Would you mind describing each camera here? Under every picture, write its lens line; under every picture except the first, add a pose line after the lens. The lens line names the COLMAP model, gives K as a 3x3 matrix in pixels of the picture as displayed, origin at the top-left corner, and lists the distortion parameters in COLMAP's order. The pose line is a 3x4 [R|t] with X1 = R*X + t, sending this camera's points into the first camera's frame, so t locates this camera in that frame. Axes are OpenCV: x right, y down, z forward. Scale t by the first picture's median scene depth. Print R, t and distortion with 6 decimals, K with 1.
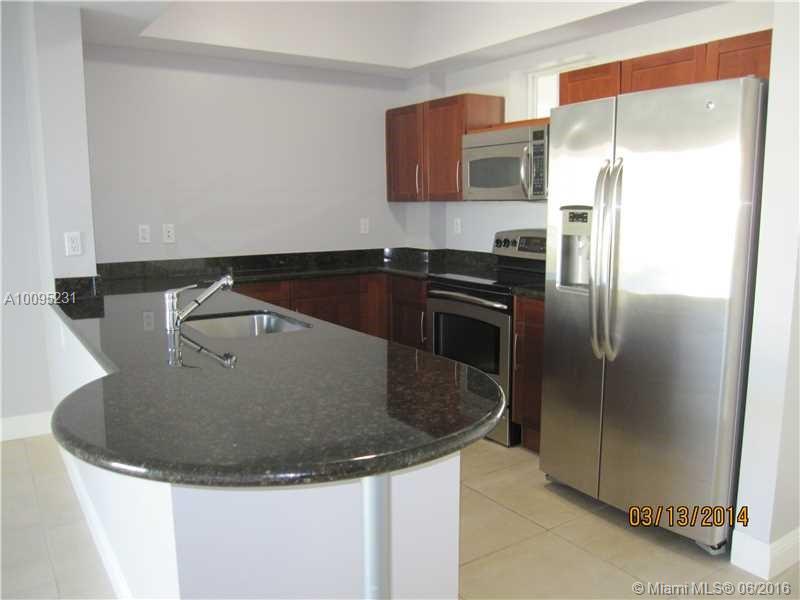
lens RADIAL K [[663.7, 0, 400.0], [0, 663.7, 300.0], [0, 0, 1]] dist [-0.069492, -0.006199]
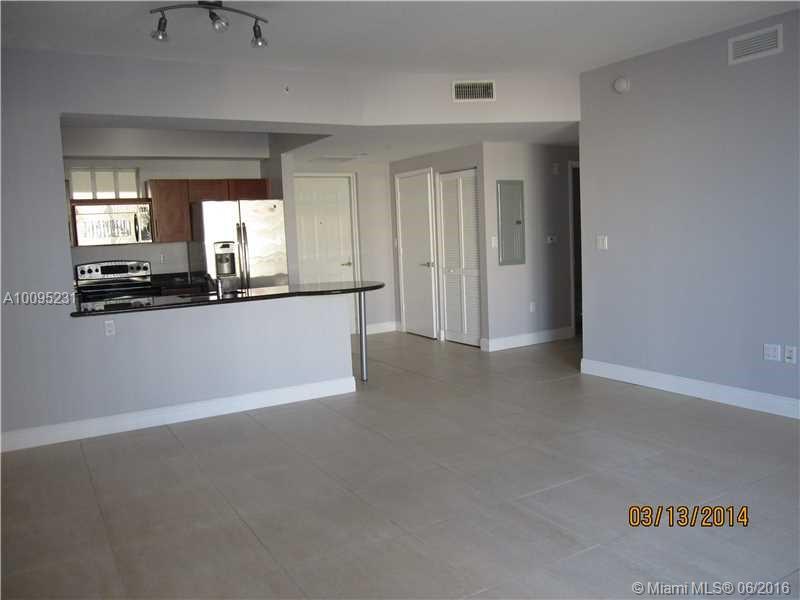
lens RADIAL K [[663.7, 0, 400.0], [0, 663.7, 300.0], [0, 0, 1]] dist [-0.069492, -0.006199]
pose [[0.049703, -0.101434, 0.993600, -1.478469], [0.188690, 0.977868, 0.090389, -0.017934], [-0.980778, 0.182990, 0.067742, 0.148021]]
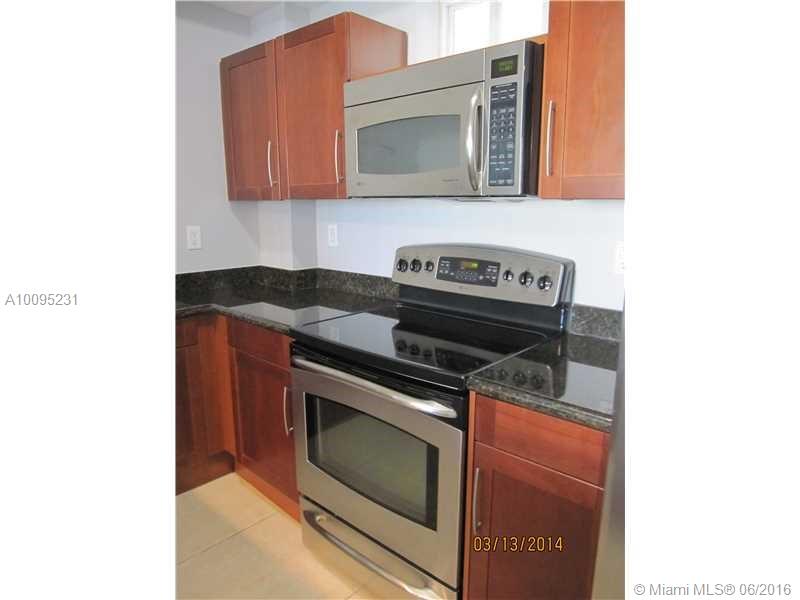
lens RADIAL K [[498.1, 0, 400.0], [0, 498.1, 300.0], [0, 0, 1]] dist [-0.036599, -0.000004]
pose [[0.968732, -0.040311, 0.244813, 0.028650], [0.029072, 0.998358, 0.049348, -0.079908], [-0.246400, -0.040688, 0.968314, 0.558473]]
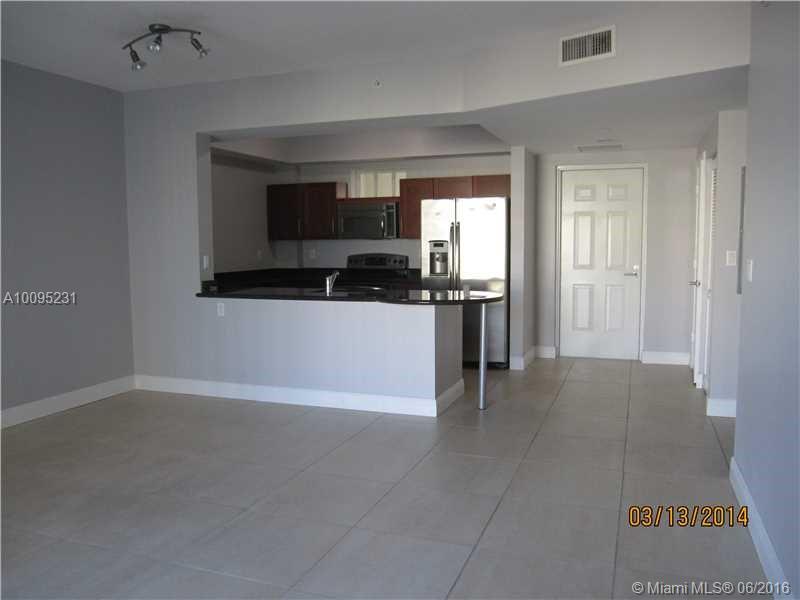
lens RADIAL K [[663.7, 0, 400.0], [0, 663.7, 300.0], [0, 0, 1]] dist [-0.069492, -0.006199]
pose [[0.808340, -0.054927, 0.586148, -0.874107], [0.090203, 0.995437, -0.031116, 0.094776], [-0.581765, 0.078024, 0.809606, -0.601214]]
